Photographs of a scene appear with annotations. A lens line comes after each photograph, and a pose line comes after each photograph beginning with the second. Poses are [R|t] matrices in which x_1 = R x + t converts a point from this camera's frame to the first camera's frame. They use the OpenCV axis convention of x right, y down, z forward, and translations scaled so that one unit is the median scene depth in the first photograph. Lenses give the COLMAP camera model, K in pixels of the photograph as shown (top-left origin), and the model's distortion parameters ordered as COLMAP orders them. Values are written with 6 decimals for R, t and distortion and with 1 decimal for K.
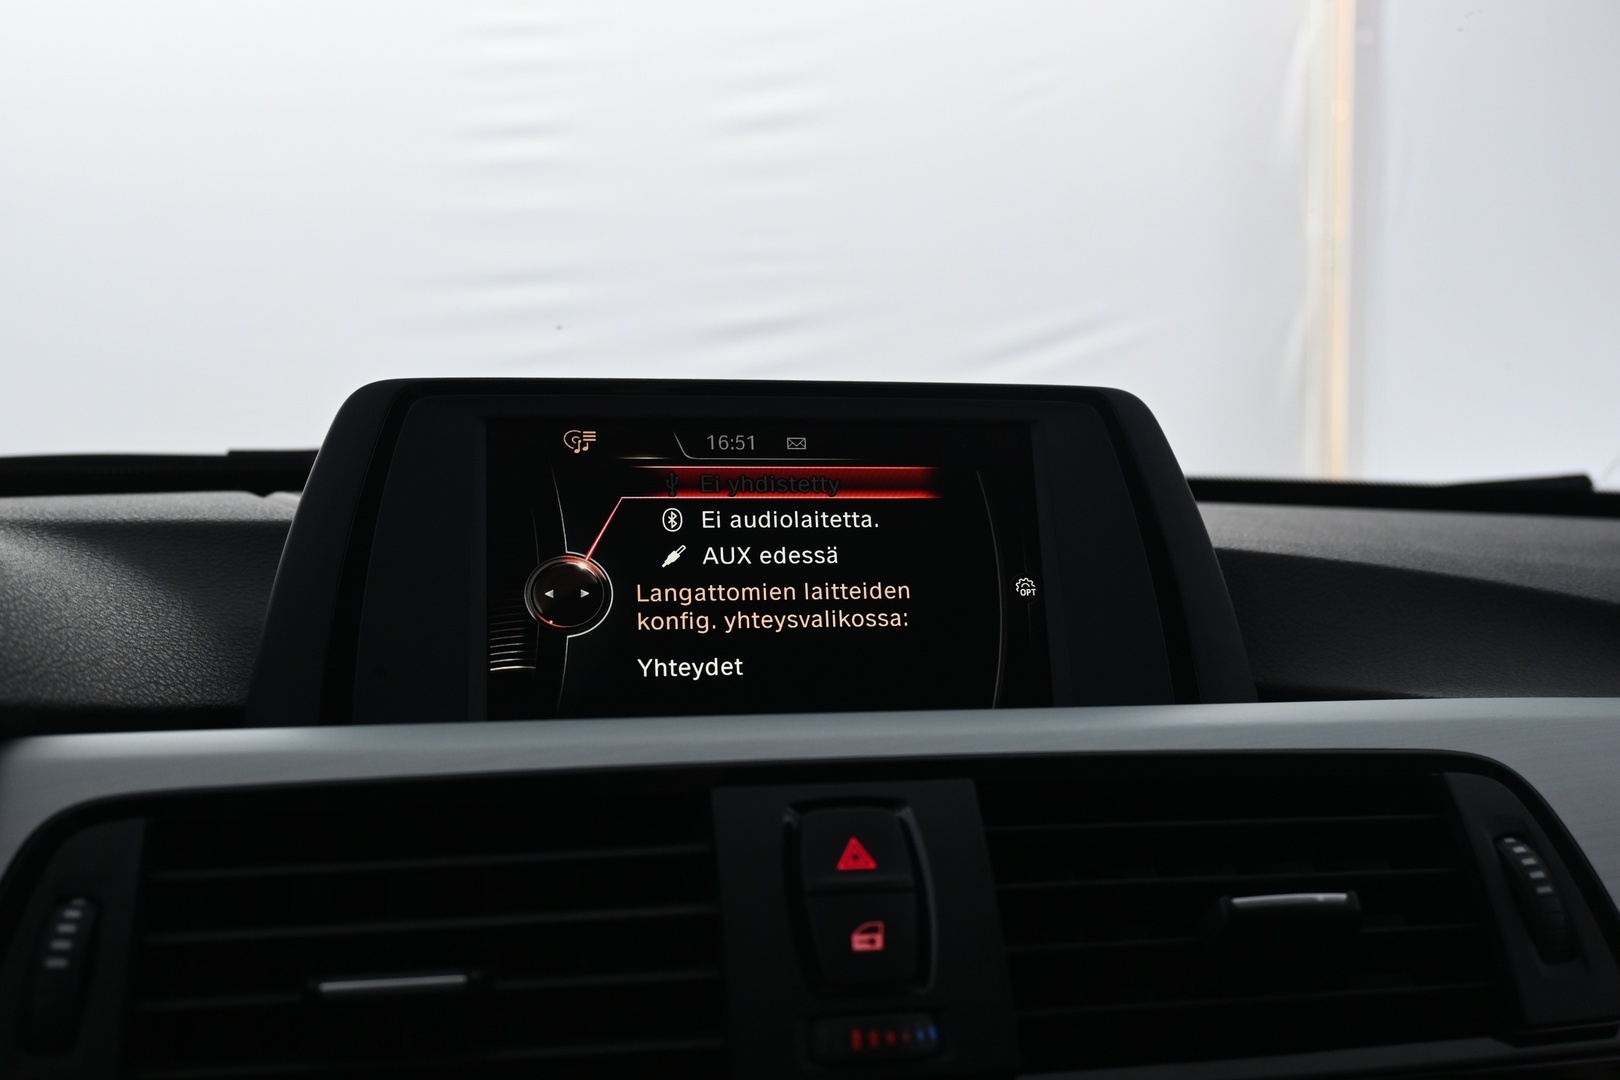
lens RADIAL K [[1605.0, 0, 810.0], [0, 1605.0, 540.0], [0, 0, 1]] dist [-0.005310, -0.009540]
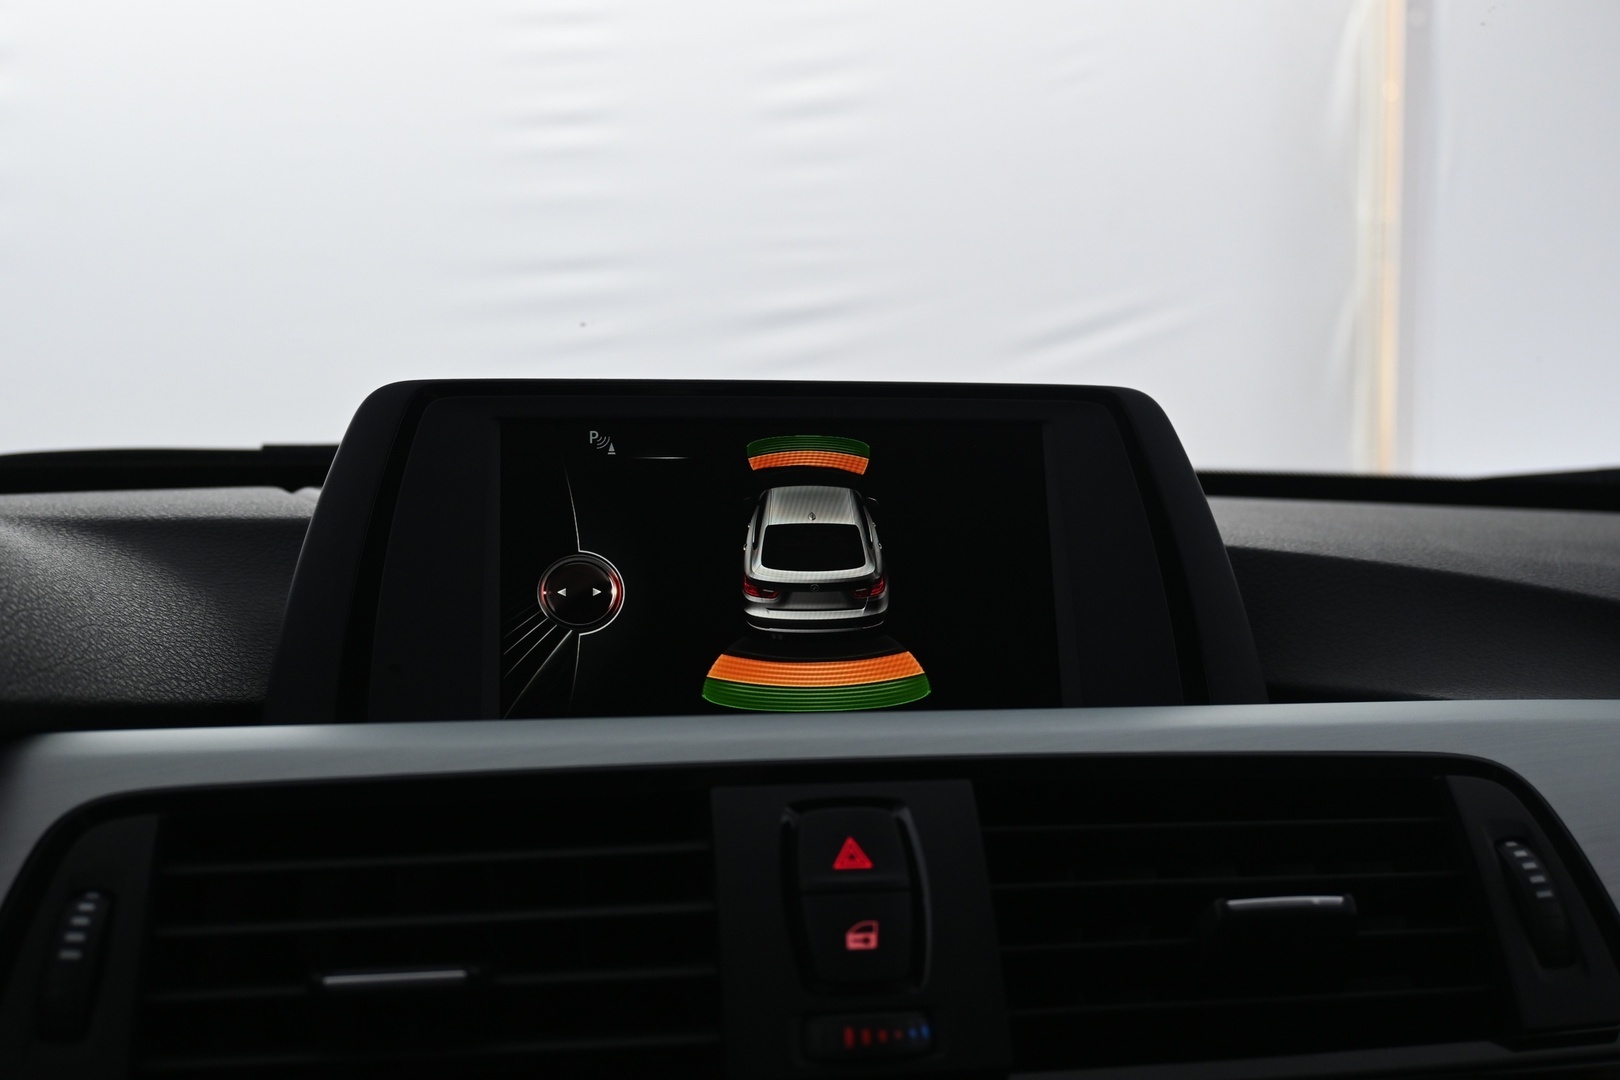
lens RADIAL K [[1605.0, 0, 810.0], [0, 1605.0, 540.0], [0, 0, 1]] dist [-0.005310, -0.009540]
pose [[0.999516, 0.001979, -0.031056, 0.025699], [-0.001685, 0.999954, 0.009472, -0.009341], [0.031074, -0.009415, 0.999473, -0.009037]]
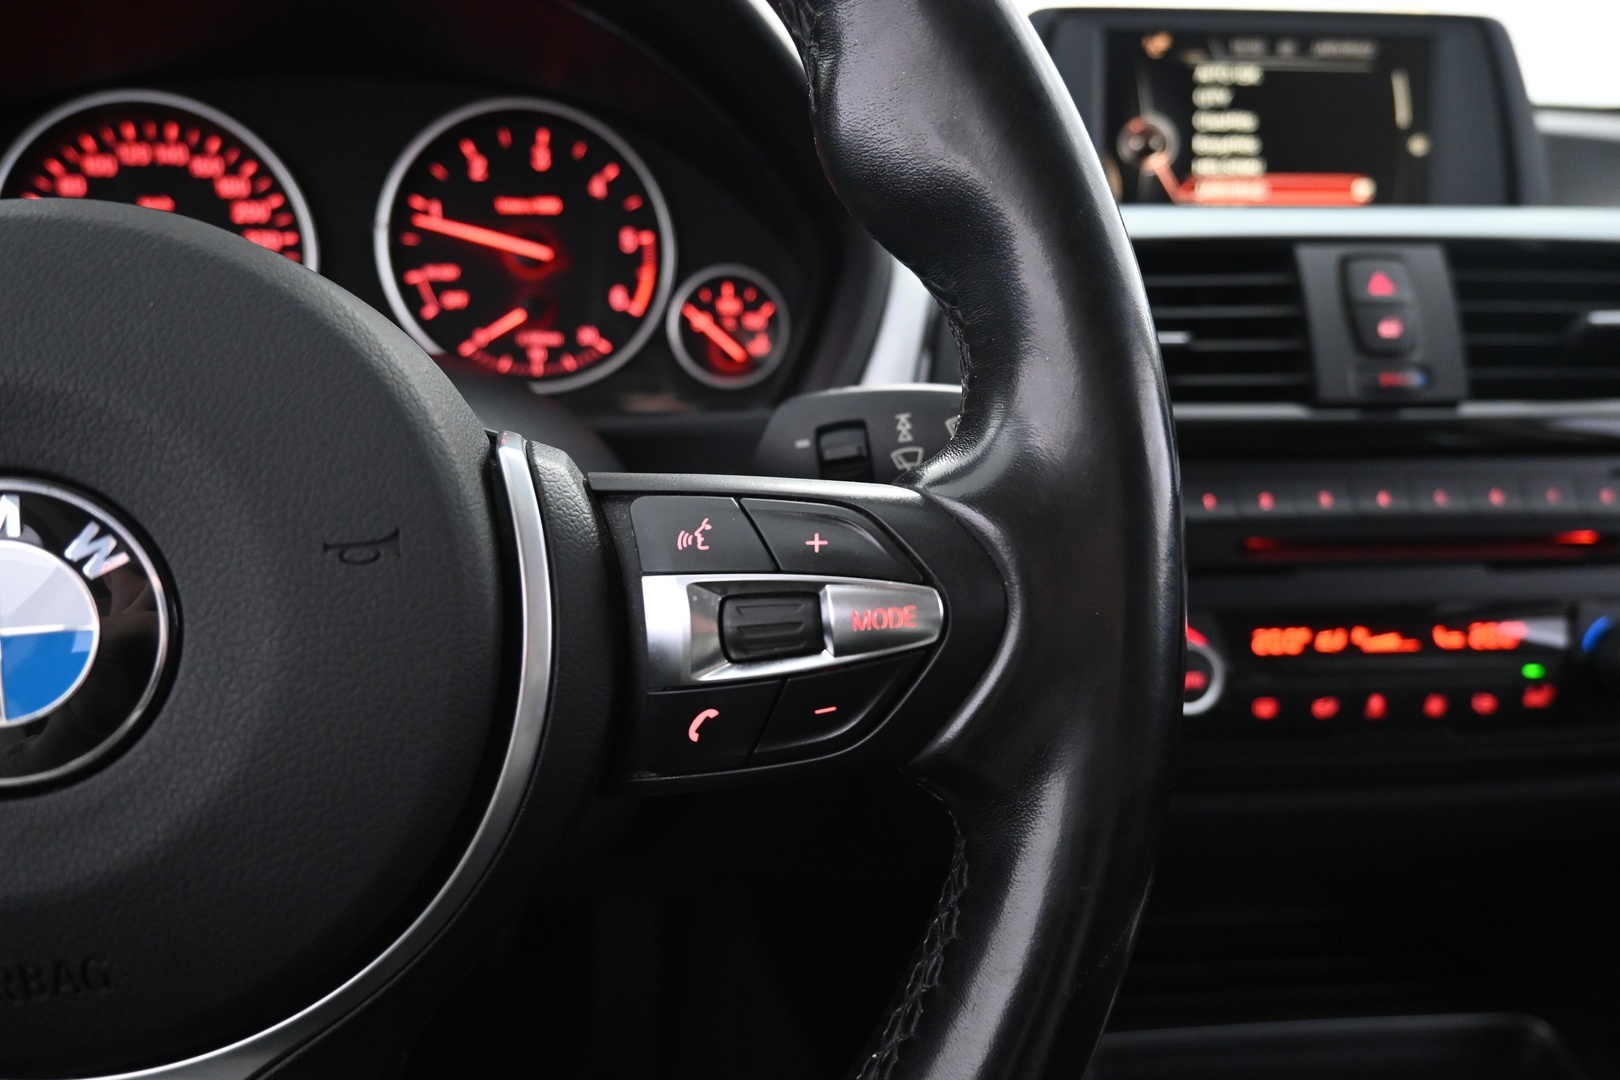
lens RADIAL K [[1131.0, 0, 810.0], [0, 1131.0, 540.0], [0, 0, 1]] dist [-0.000515, 0.002718]
pose [[0.994699, 0.043801, -0.093035, -0.369944], [-0.013451, 0.952395, 0.304571, 0.071564], [0.101947, -0.301705, 0.947935, -0.272068]]
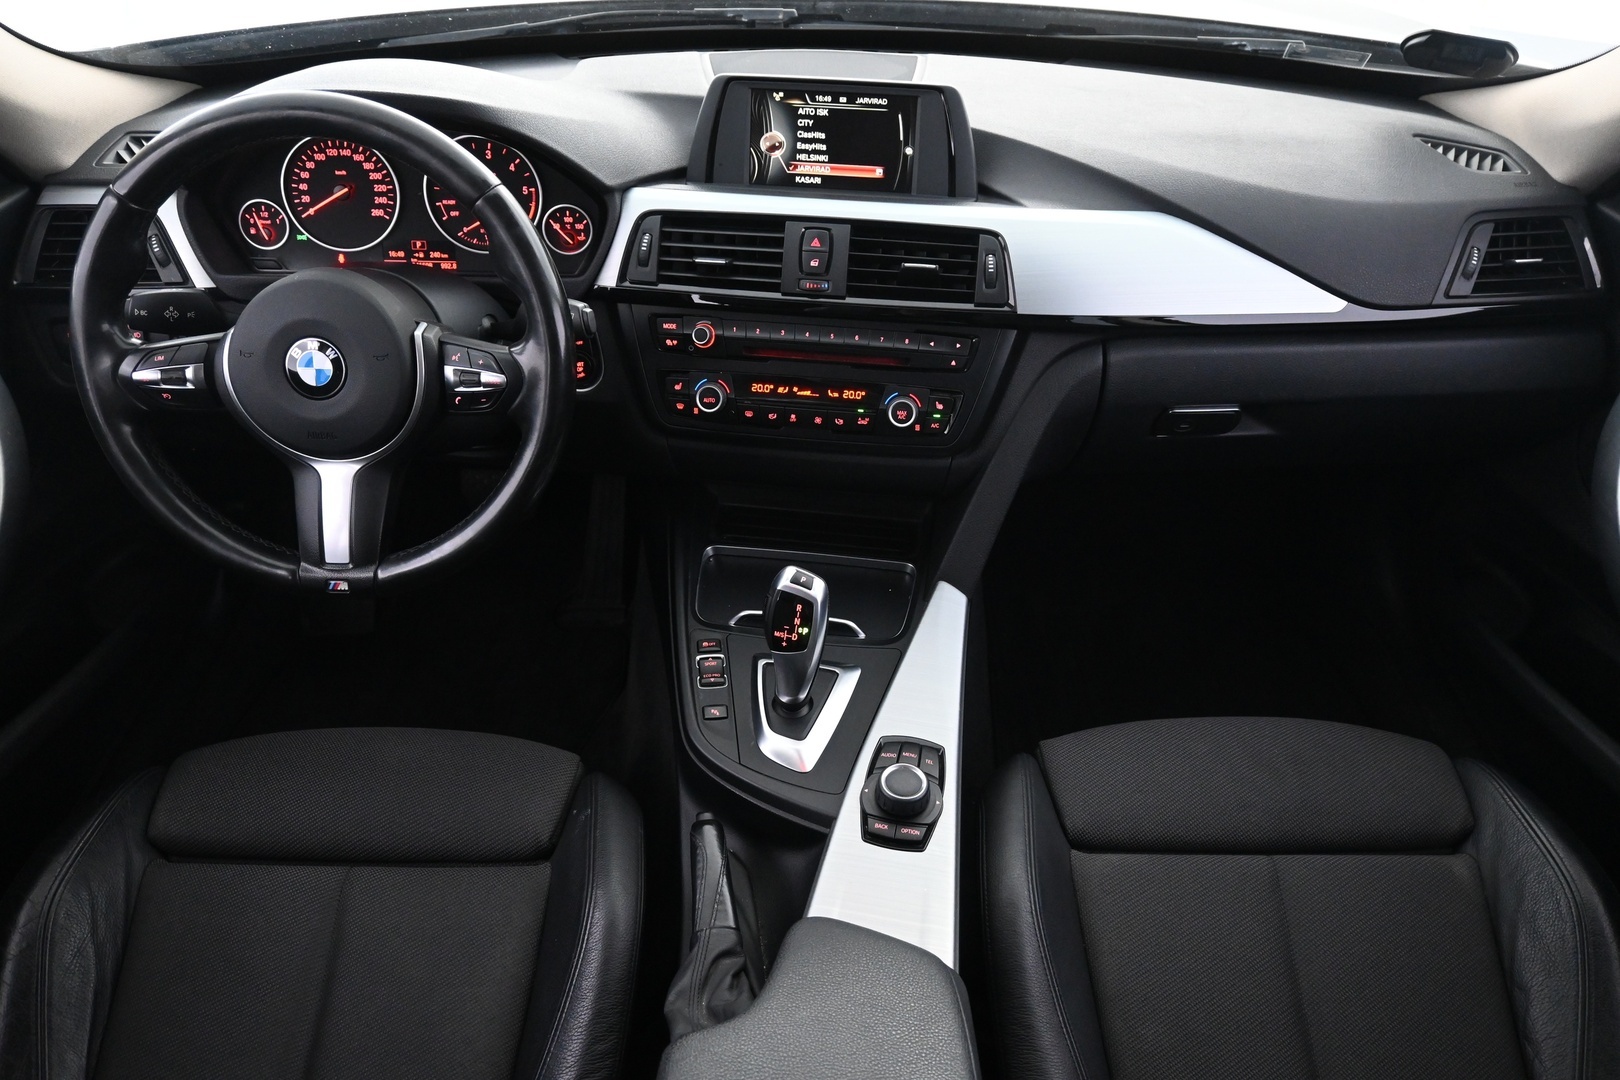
lens RADIAL K [[1312.0, 0, 810.0], [0, 1312.0, 540.0], [0, 0, 1]] dist [0.001011, 0.000013]
pose [[0.950053, 0.187186, -0.249722, 0.796893], [-0.016527, 0.829217, 0.558683, -0.844958], [0.311651, -0.526651, 0.790893, -1.676359]]
